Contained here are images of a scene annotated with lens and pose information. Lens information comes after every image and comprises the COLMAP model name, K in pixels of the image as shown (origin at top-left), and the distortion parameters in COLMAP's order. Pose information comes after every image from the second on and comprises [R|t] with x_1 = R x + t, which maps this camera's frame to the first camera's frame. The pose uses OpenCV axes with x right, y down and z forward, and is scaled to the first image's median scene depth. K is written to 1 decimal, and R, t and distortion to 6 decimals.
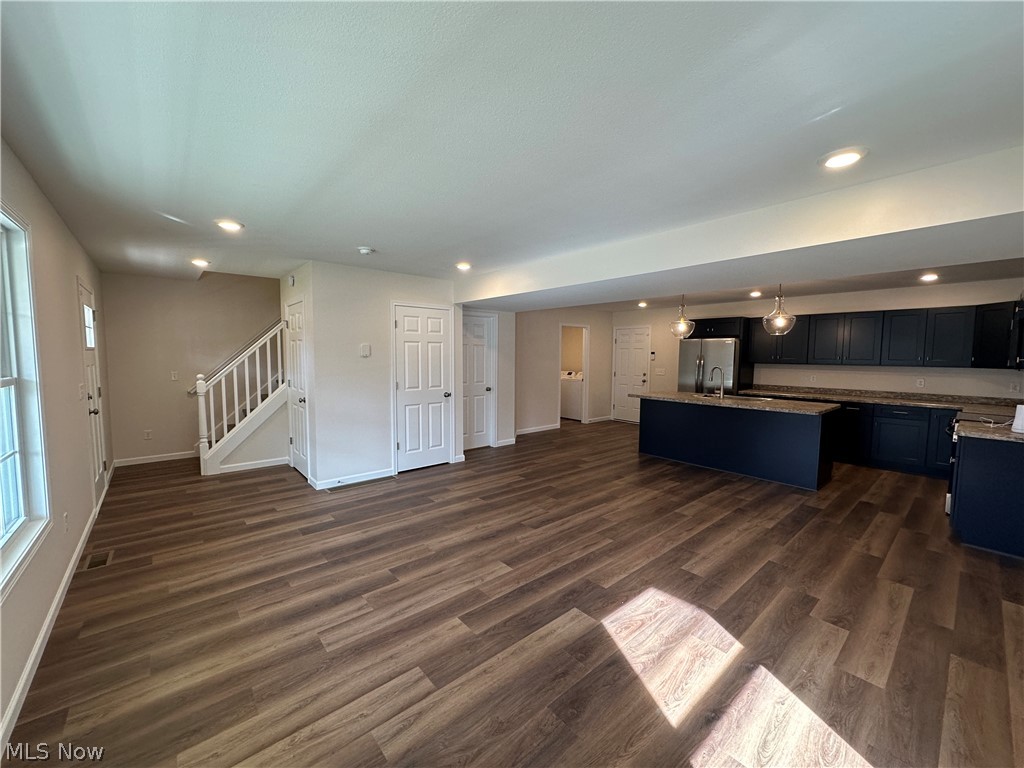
lens RADIAL K [[407.1, 0, 511.9], [0, 407.1, 384.3], [0, 0, 1]] dist [-0.006887, 0.000691]
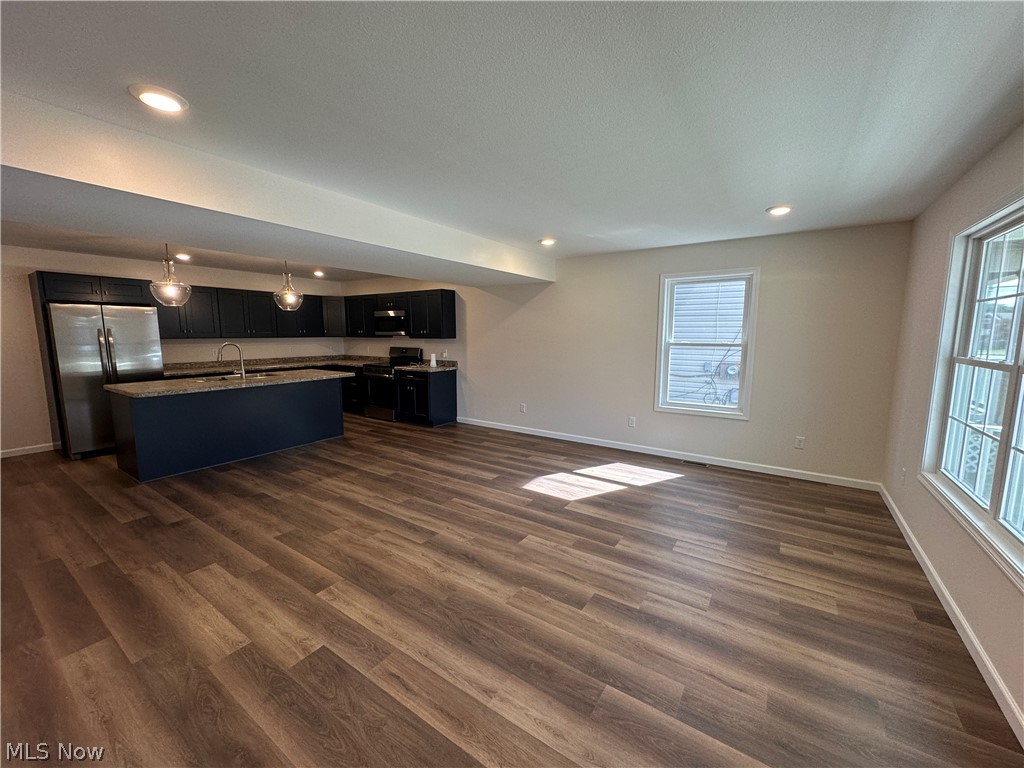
lens RADIAL K [[407.1, 0, 510.9], [0, 407.1, 383.4], [0, 0, 1]] dist [-0.006887, 0.000691]
pose [[-0.260619, -0.131172, 0.956489, -0.745238], [0.065149, 0.986079, 0.152981, -0.080266], [-0.963241, 0.102184, -0.248445, 0.995106]]
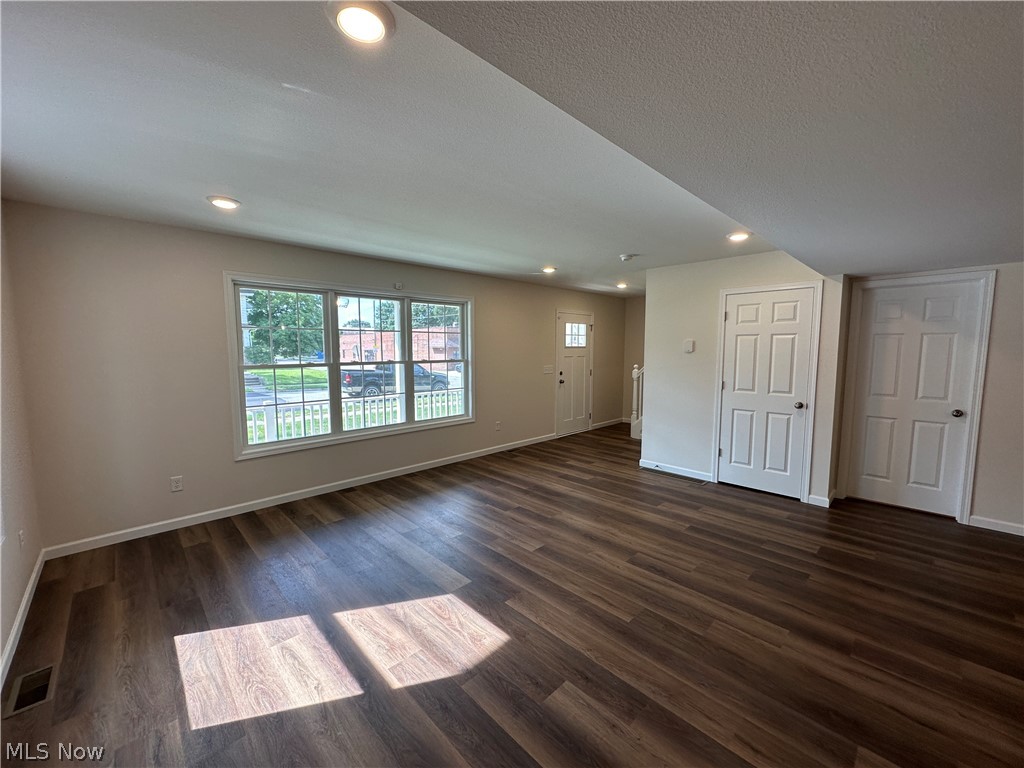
lens RADIAL K [[407.1, 0, 510.4], [0, 407.1, 385.3], [0, 0, 1]] dist [-0.006887, 0.000691]
pose [[0.056226, 0.084422, -0.994842, 0.801433], [-0.073025, 0.994098, 0.080232, -0.046518], [0.995744, 0.068137, 0.062059, 0.664486]]
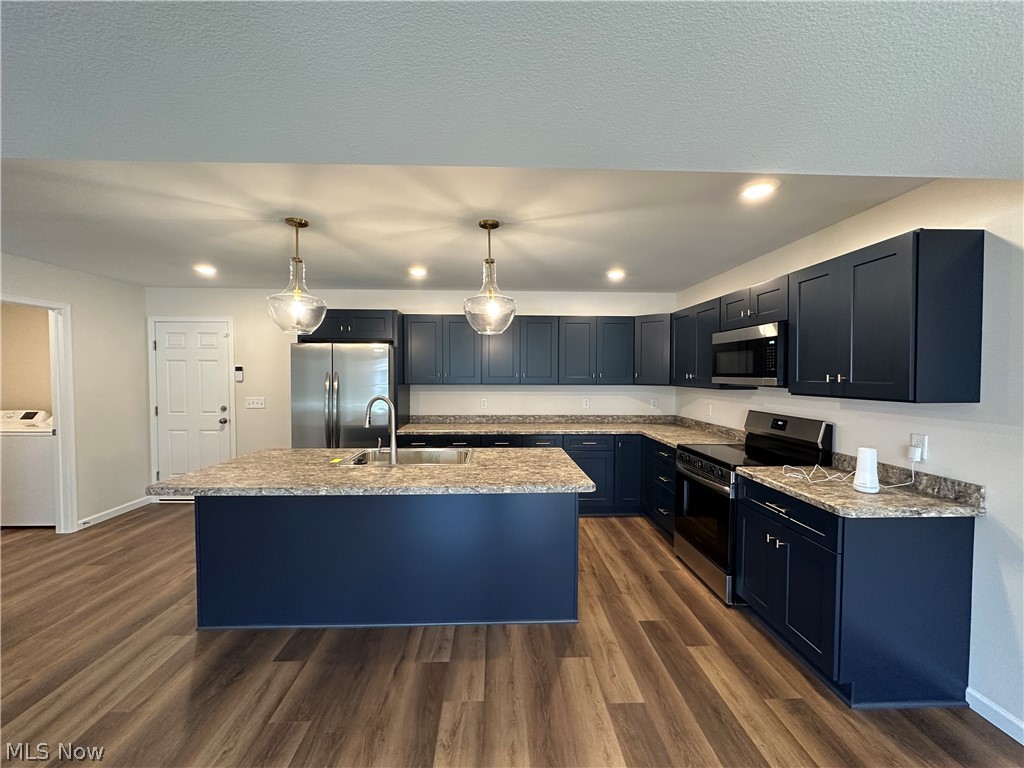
lens RADIAL K [[407.1, 0, 510.0], [0, 407.1, 385.3], [0, 0, 1]] dist [-0.006887, 0.000691]
pose [[0.624398, -0.029015, 0.780567, 0.351325], [0.059199, 0.998194, -0.010250, -0.066021], [-0.778860, 0.052609, 0.624988, 0.895622]]
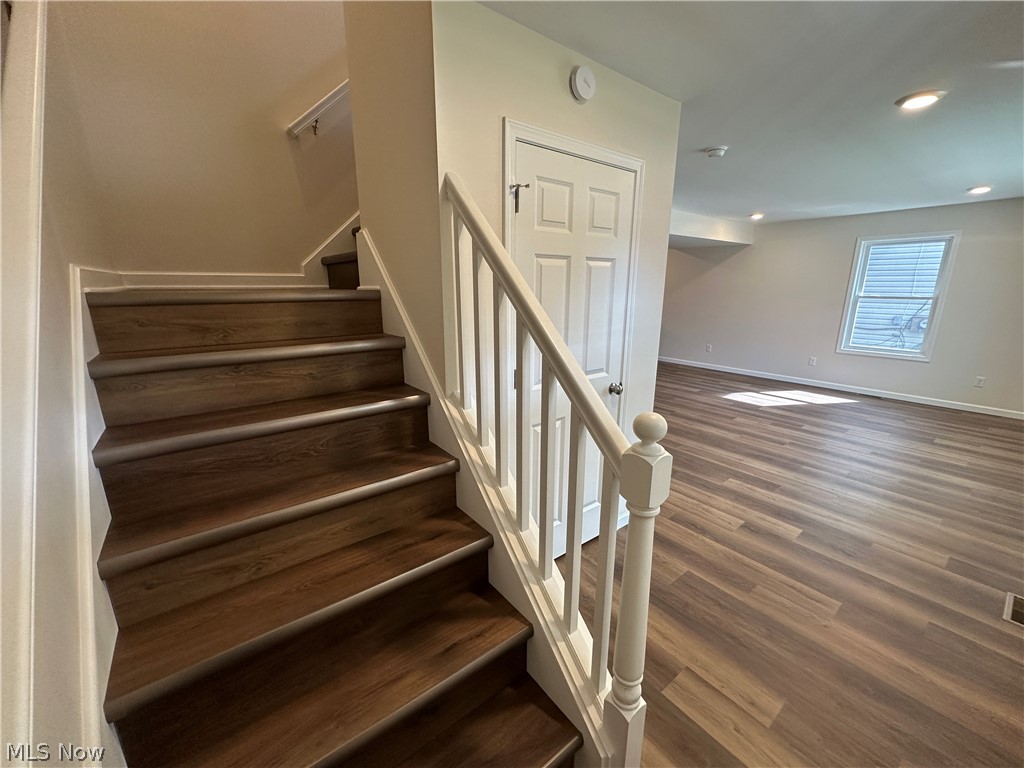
lens RADIAL K [[407.1, 0, 510.0], [0, 407.1, 382.8], [0, 0, 1]] dist [-0.006887, 0.000691]
pose [[0.056154, -0.243544, 0.968263, -1.292563], [0.071326, 0.968294, 0.239415, -0.122757], [-0.995871, 0.055618, 0.071745, 1.420812]]
